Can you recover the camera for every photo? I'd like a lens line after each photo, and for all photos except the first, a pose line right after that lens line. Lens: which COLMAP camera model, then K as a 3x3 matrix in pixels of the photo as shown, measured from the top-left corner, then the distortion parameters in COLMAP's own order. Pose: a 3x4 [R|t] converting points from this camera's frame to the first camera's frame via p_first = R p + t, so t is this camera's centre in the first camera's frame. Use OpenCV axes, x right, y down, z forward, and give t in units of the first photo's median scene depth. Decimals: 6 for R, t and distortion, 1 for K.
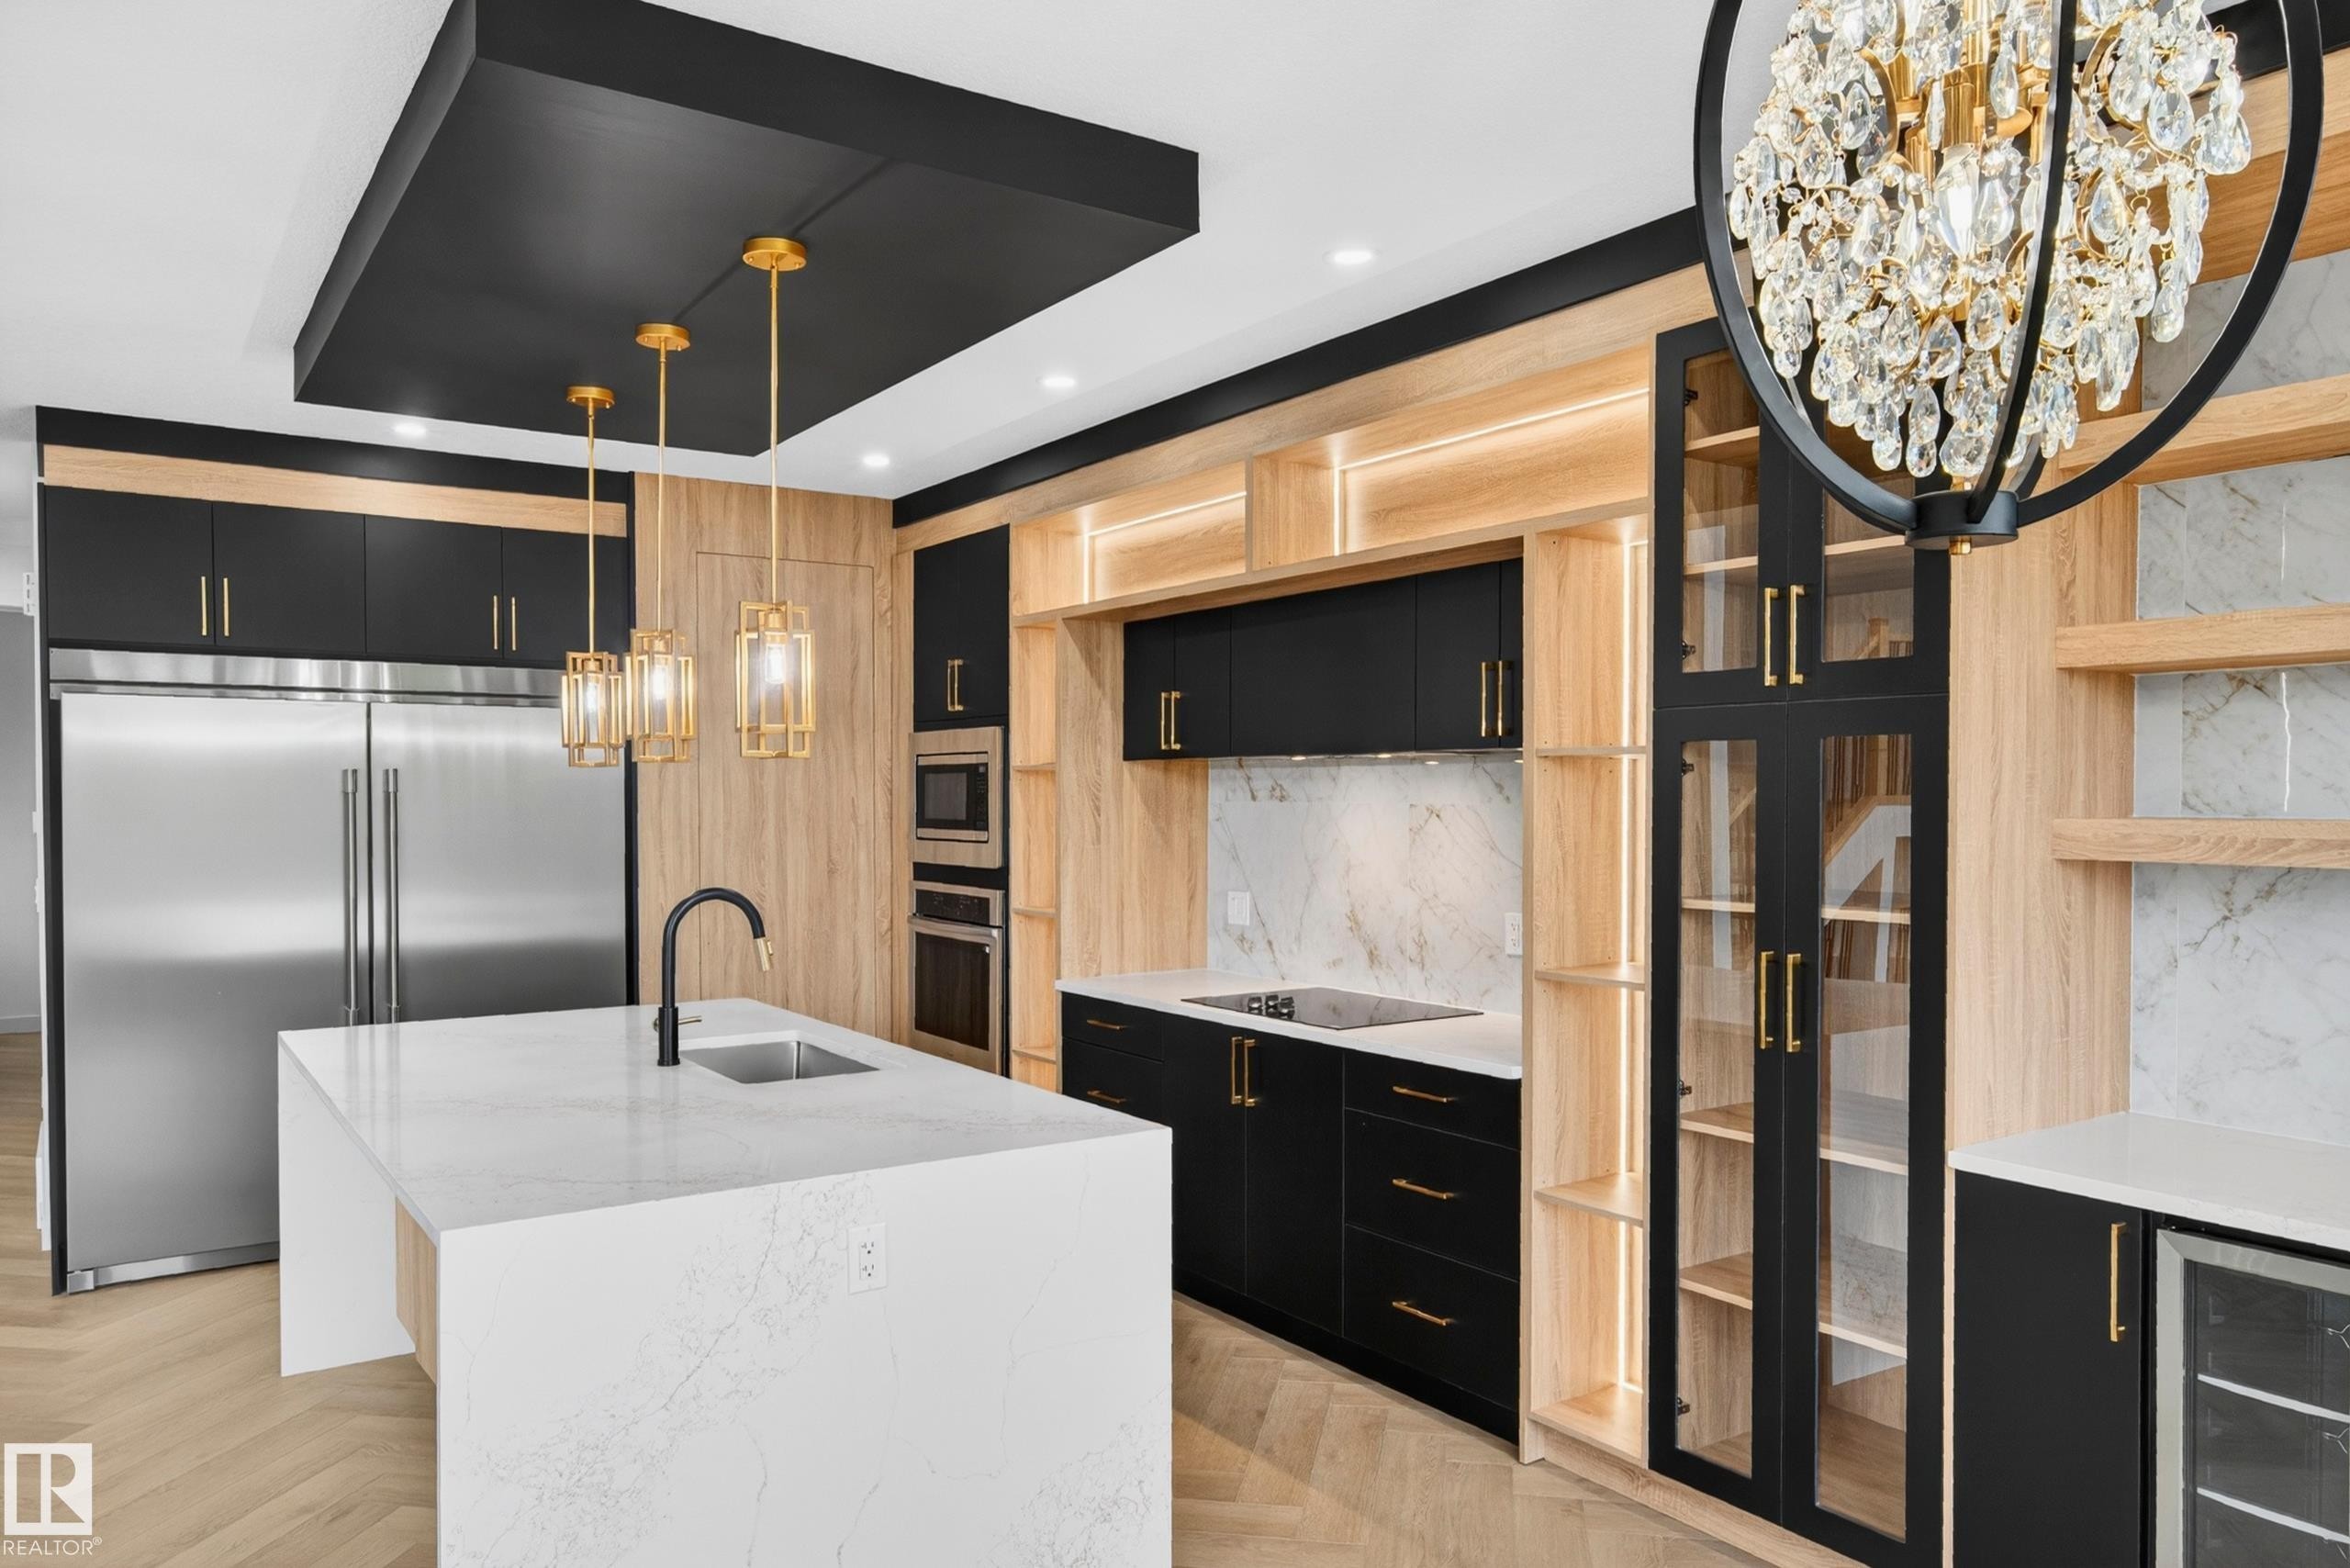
lens RADIAL K [[1621.2, 0, 1189.9], [0, 1621.2, 831.2], [0, 0, 1]] dist [0.012786, 0.018741]
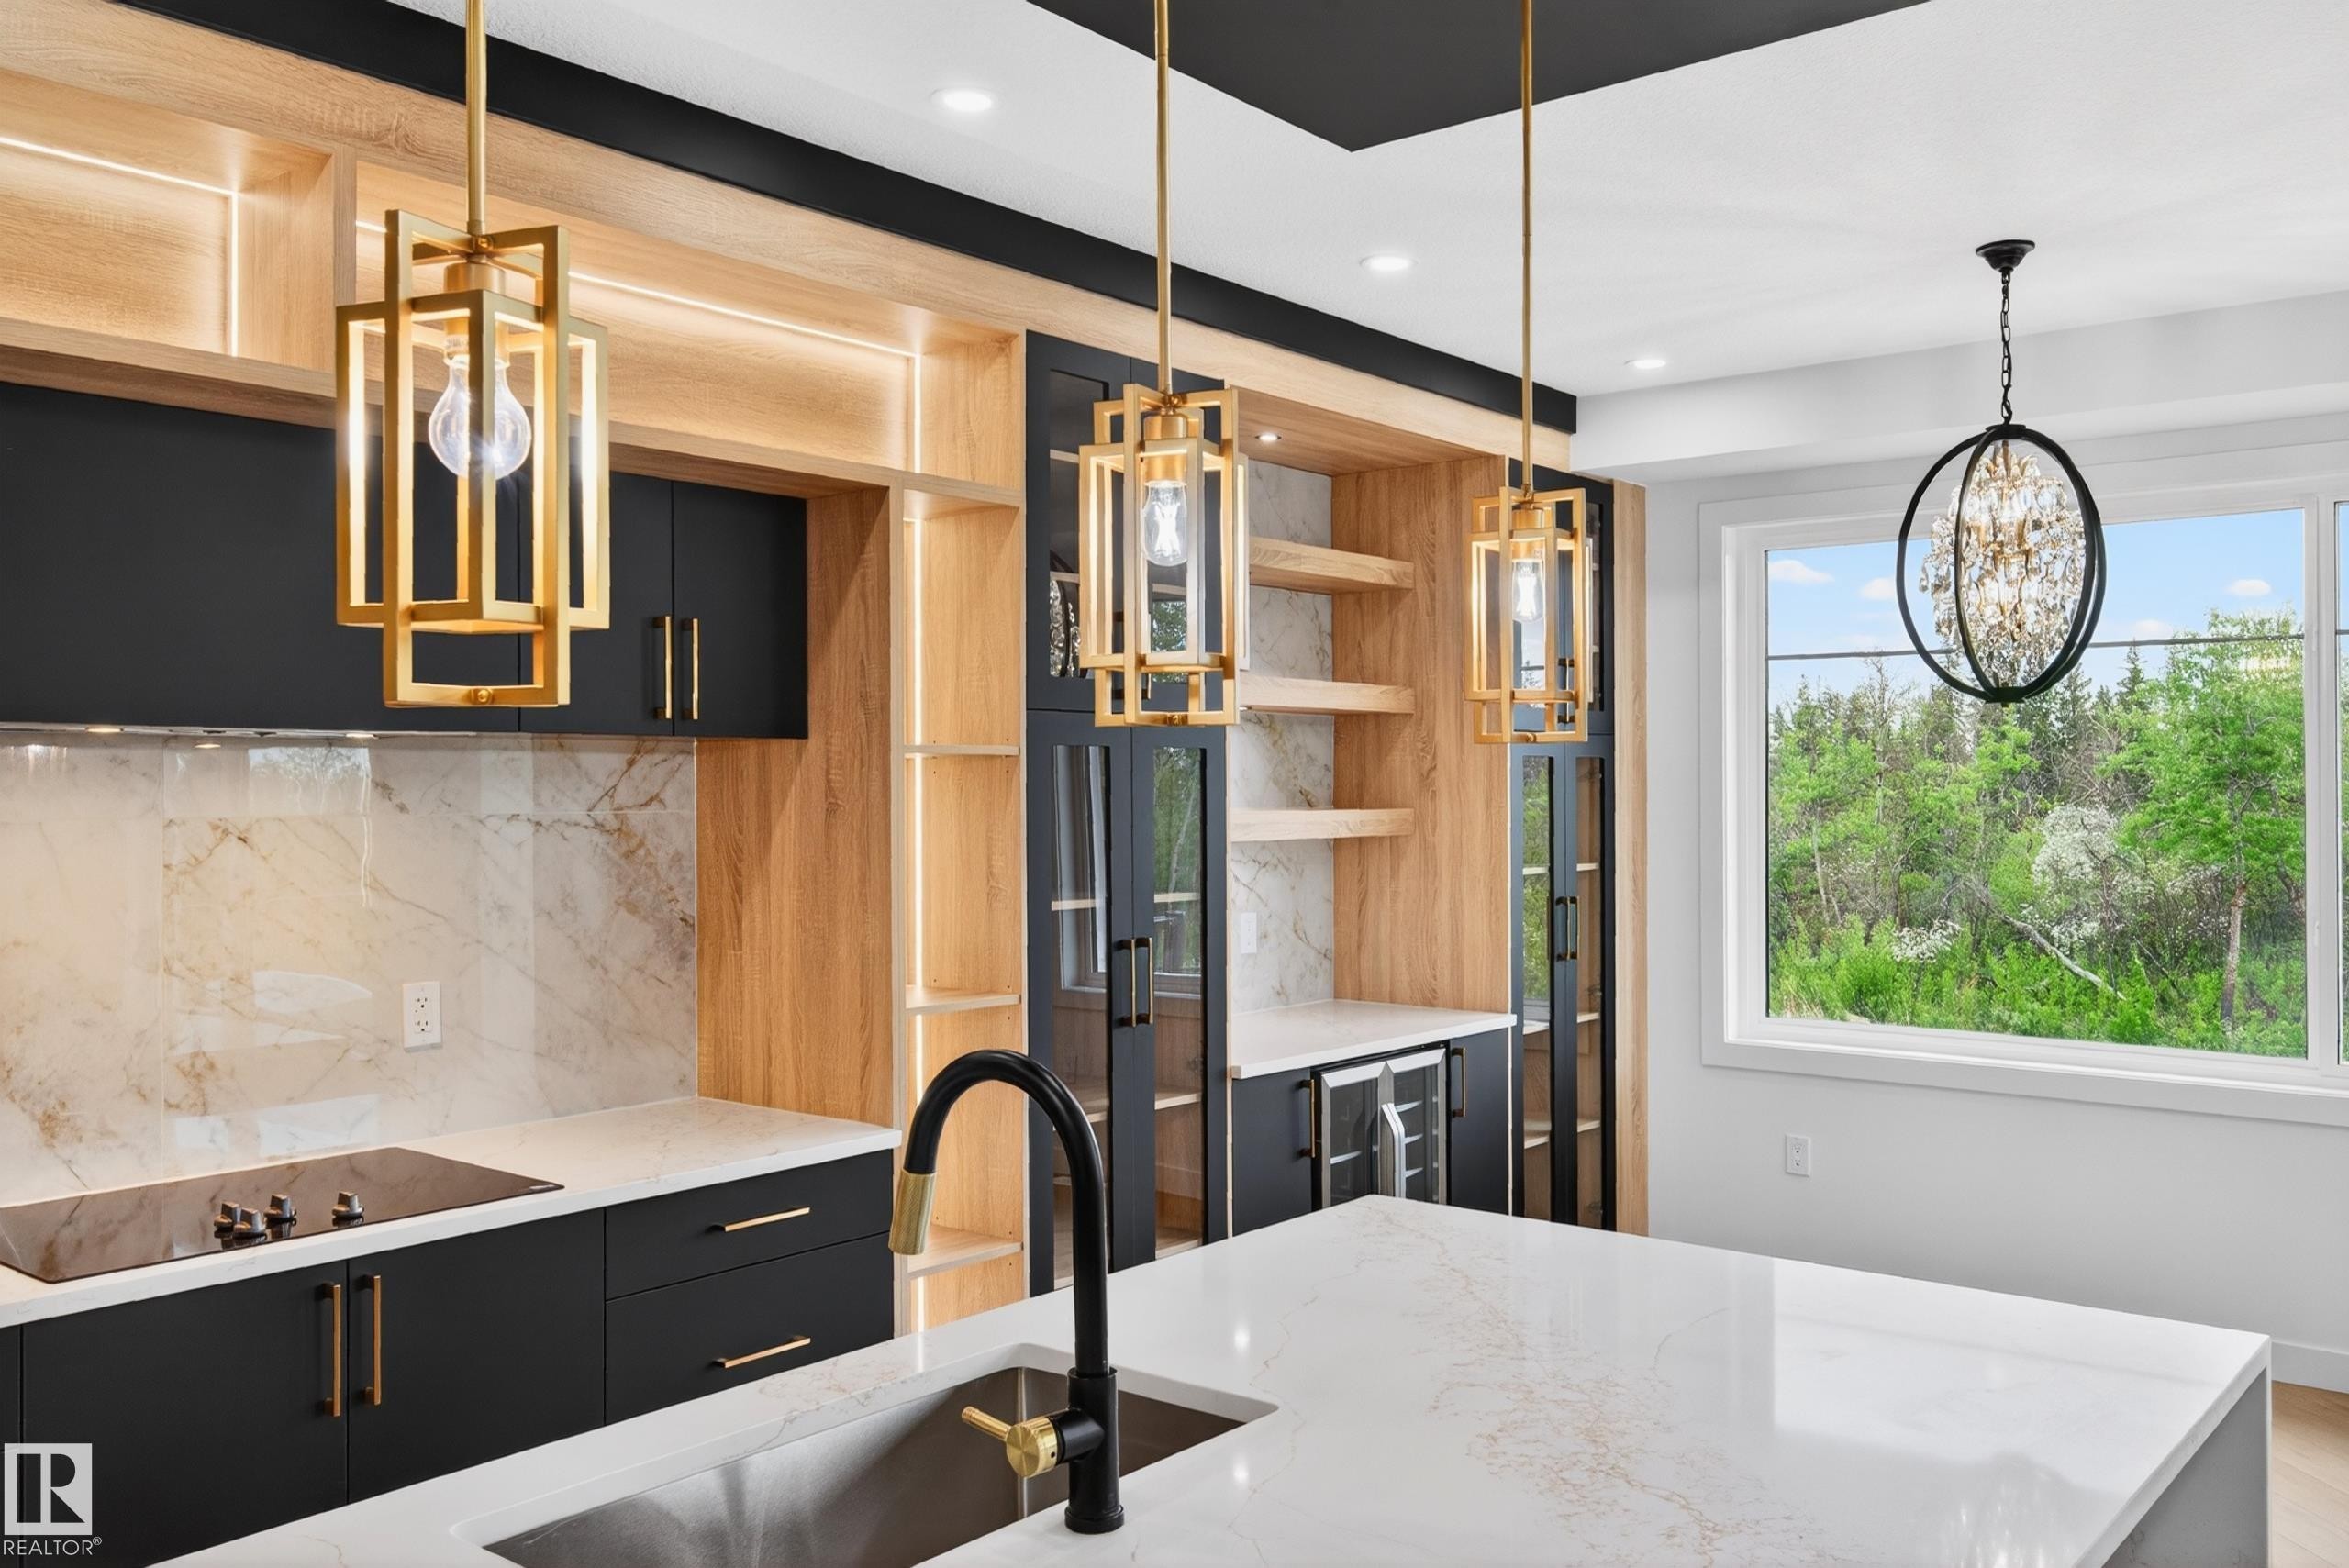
lens RADIAL K [[1916.7, 0, 1191.8], [0, 1916.7, 771.4], [0, 0, 1]] dist [-0.001665, 0.013679]
pose [[-0.289373, 0.007678, 0.957186, -0.513839], [0.024666, 0.999696, -0.000562, -0.021401], [-0.956899, 0.023448, -0.289474, 0.754174]]
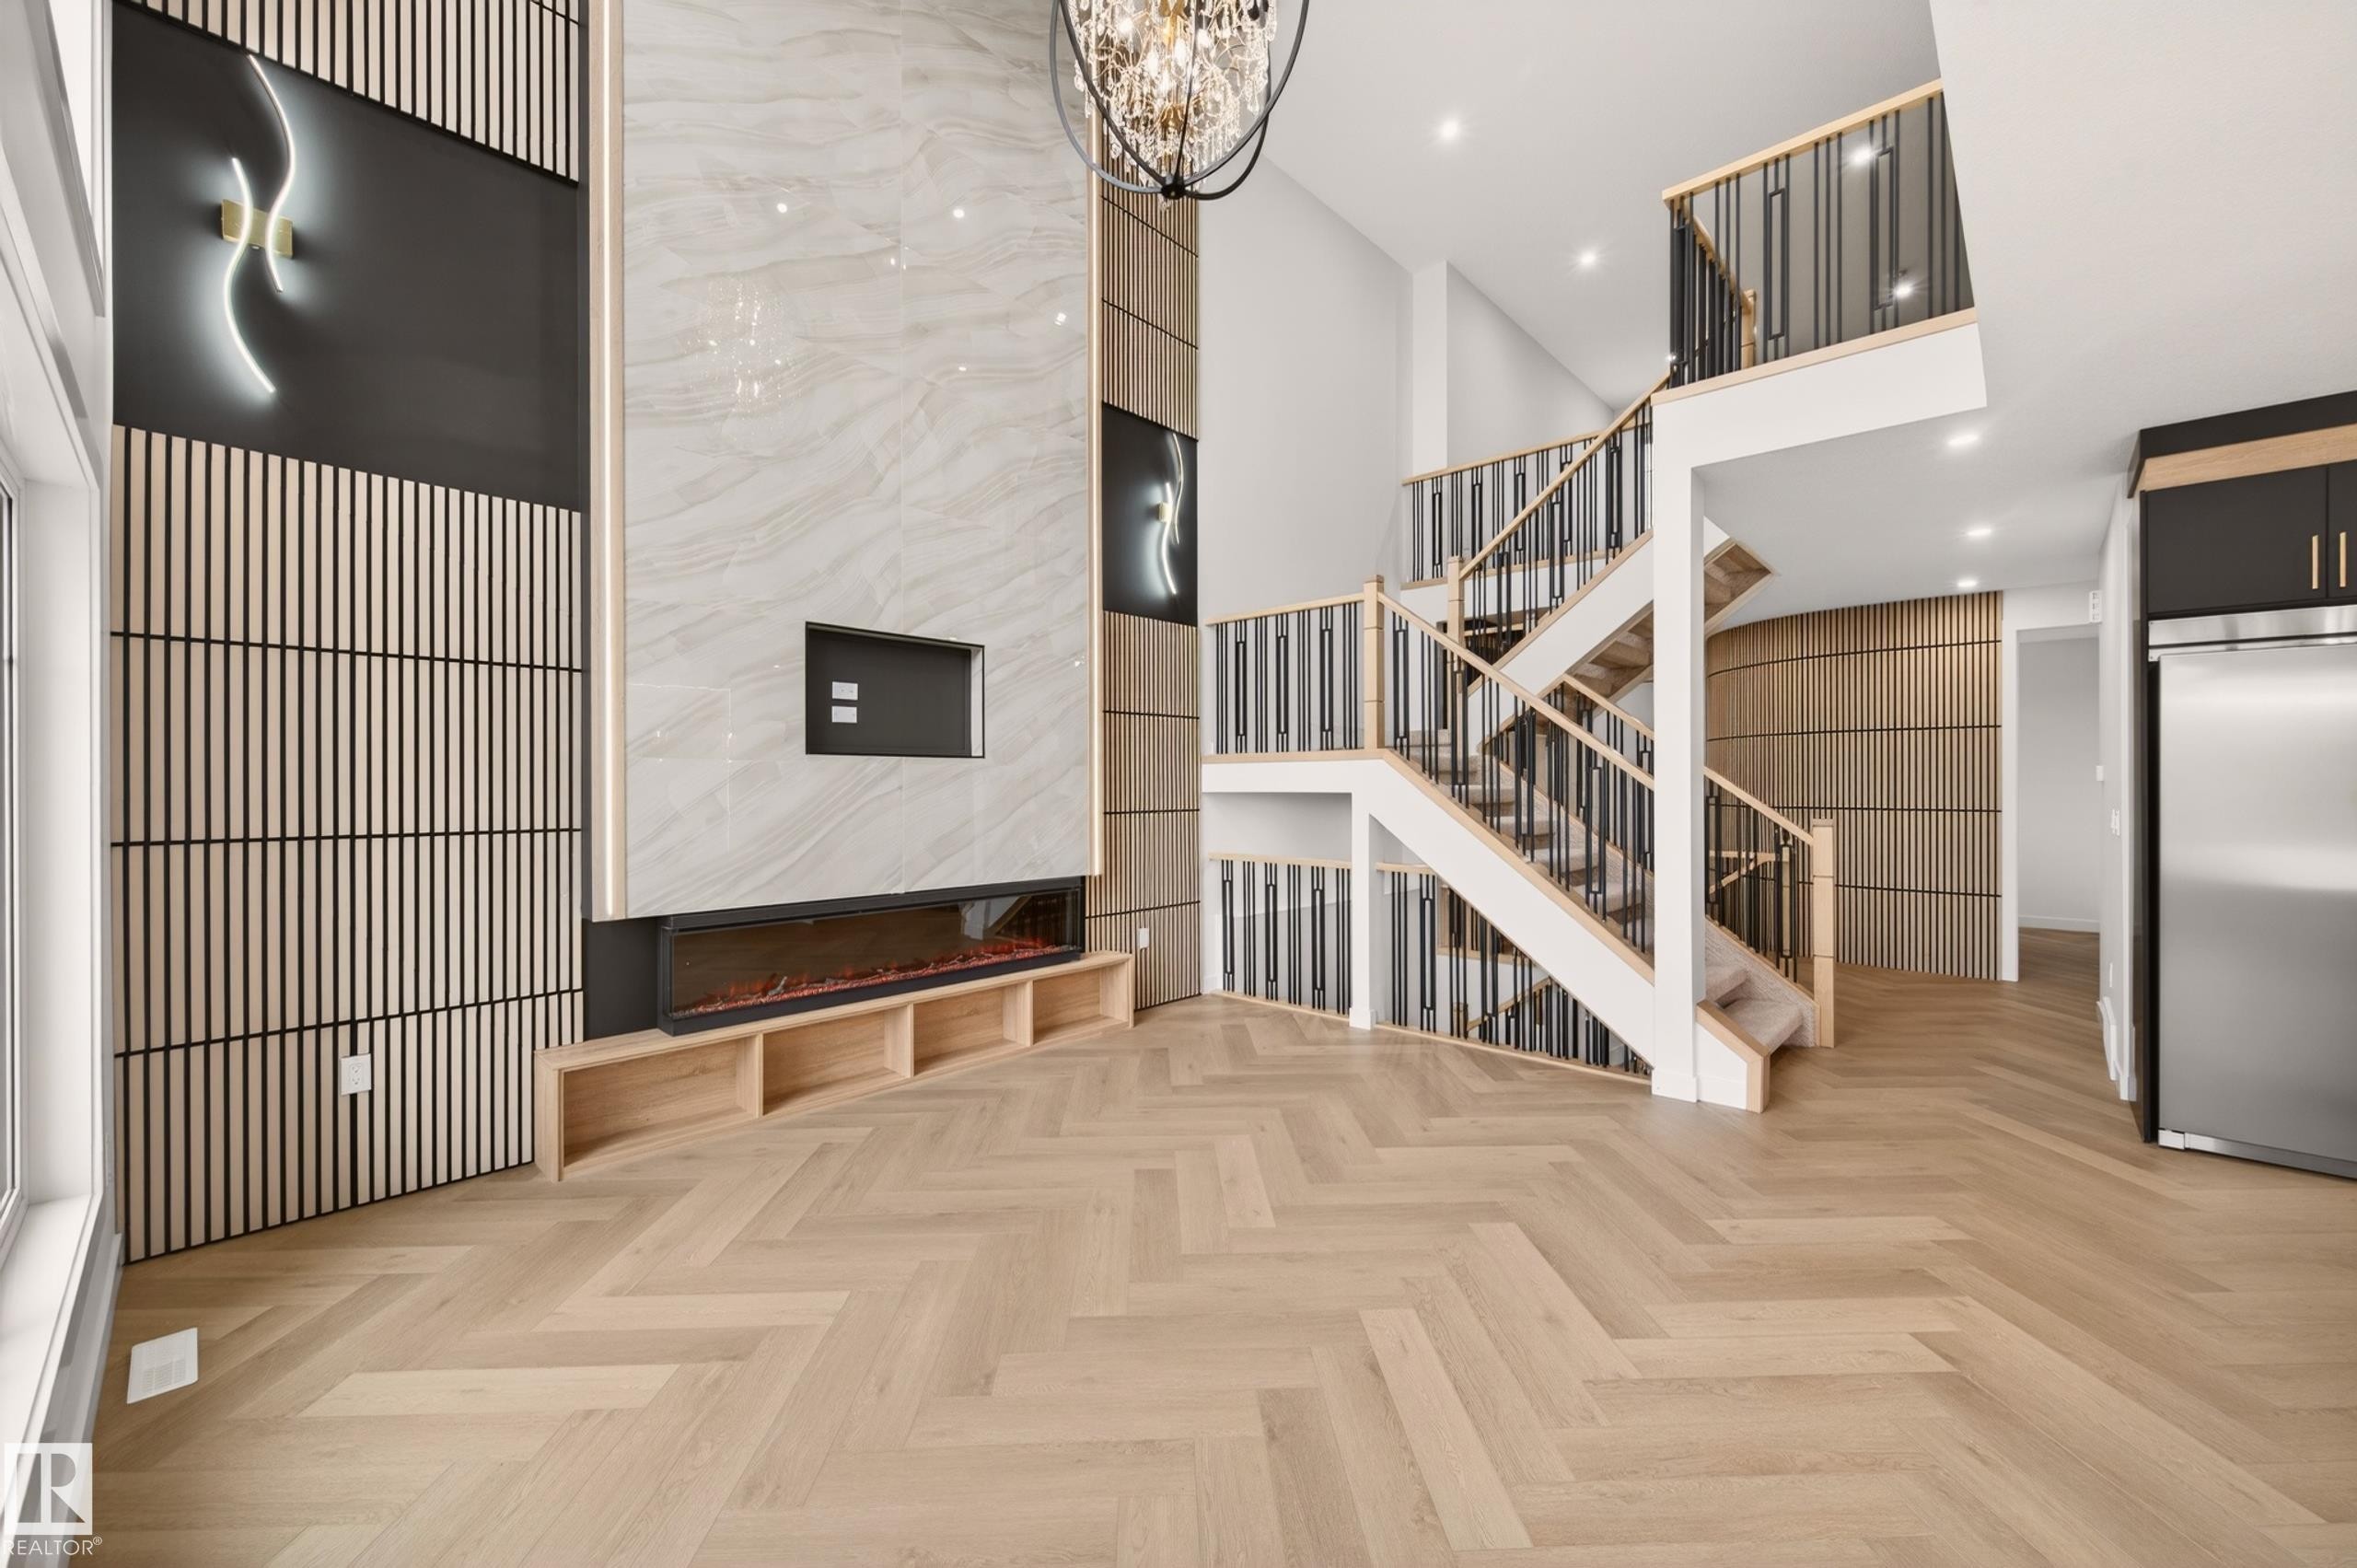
lens RADIAL K [[913.8, 0, 1194.8], [0, 913.8, 783.4], [0, 0, 1]] dist [0.005485, -0.002139]
pose [[0.219654, -0.001174, -0.975577, -0.158793], [-0.023394, 0.999705, -0.006470, 0.029675], [0.975297, 0.024243, 0.219562, 0.130128]]
